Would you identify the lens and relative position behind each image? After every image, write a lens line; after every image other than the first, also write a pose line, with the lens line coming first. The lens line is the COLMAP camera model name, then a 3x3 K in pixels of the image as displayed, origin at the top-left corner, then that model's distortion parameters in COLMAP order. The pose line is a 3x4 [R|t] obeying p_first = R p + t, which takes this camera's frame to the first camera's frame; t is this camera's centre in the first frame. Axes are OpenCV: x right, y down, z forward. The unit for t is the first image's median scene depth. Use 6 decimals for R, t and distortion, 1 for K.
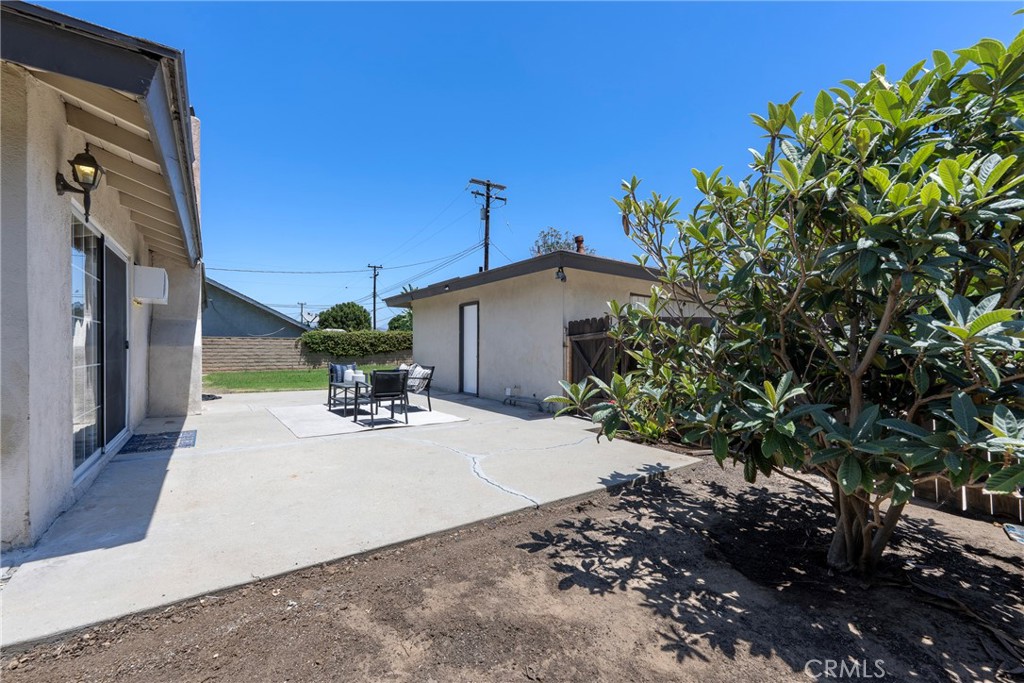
lens RADIAL K [[414.7, 0, 512.0], [0, 414.7, 341.5], [0, 0, 1]] dist [0.000106, 0.000002]
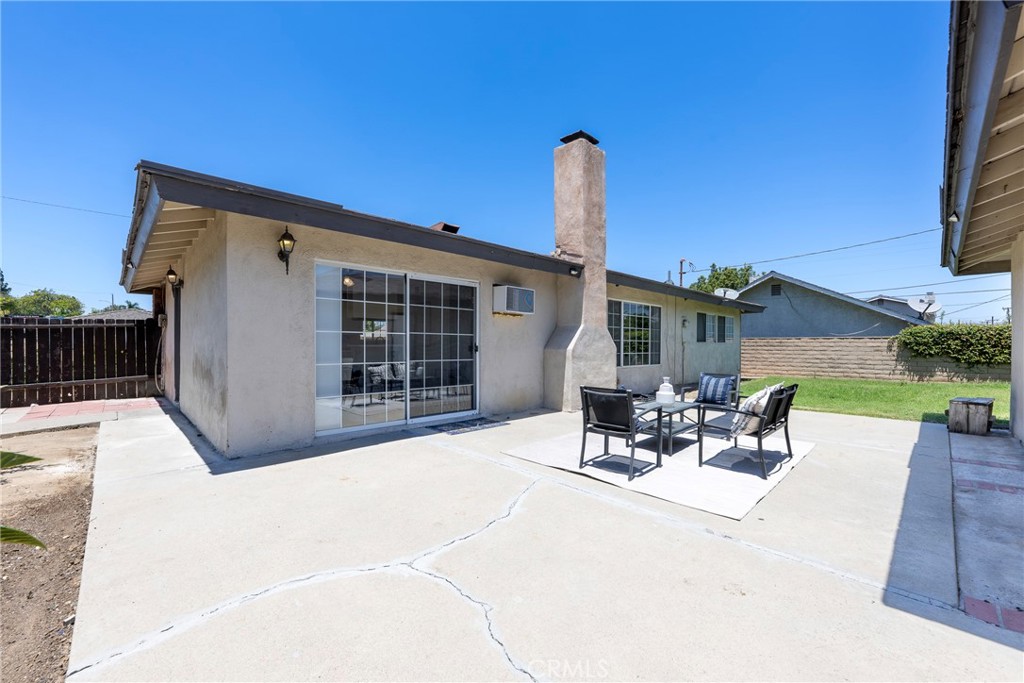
lens RADIAL K [[414.7, 0, 512.0], [0, 414.7, 341.5], [0, 0, 1]] dist [0.000106, 0.000002]
pose [[0.137446, -0.011356, -0.990444, 0.105657], [0.011074, 0.999889, -0.009928, -0.000119], [0.990447, -0.009604, 0.137556, 0.244709]]
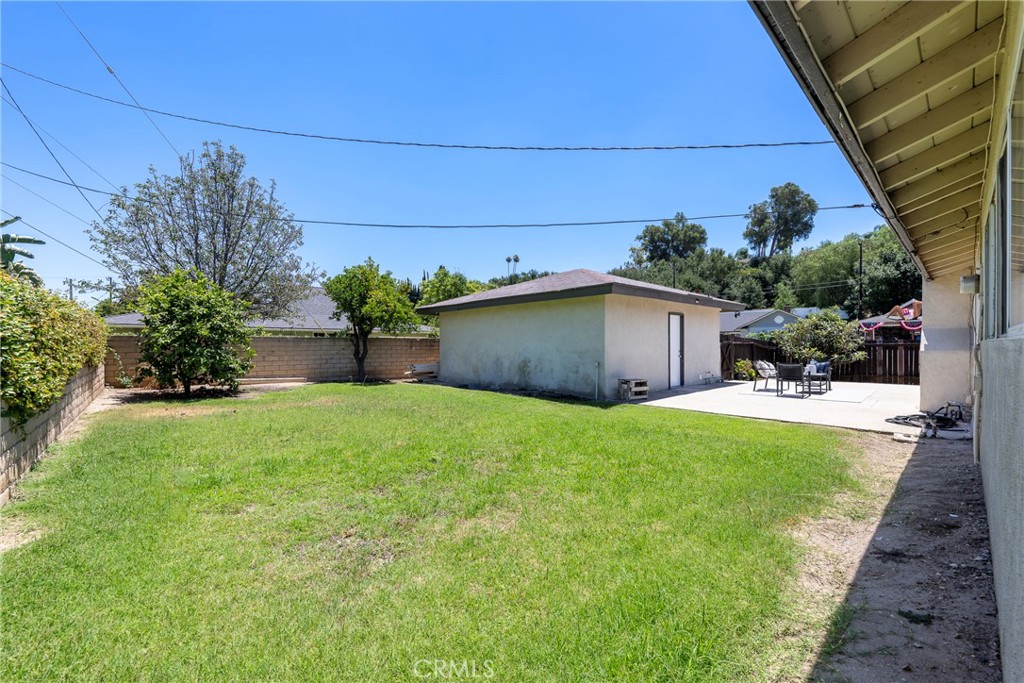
lens RADIAL K [[414.7, 0, 512.0], [0, 414.7, 341.5], [0, 0, 1]] dist [0.000106, 0.000002]
pose [[-0.116116, 0.004706, 0.993224, -0.781893], [-0.012418, 0.999904, -0.006189, 0.004453], [-0.993158, -0.013052, -0.116047, 0.993376]]
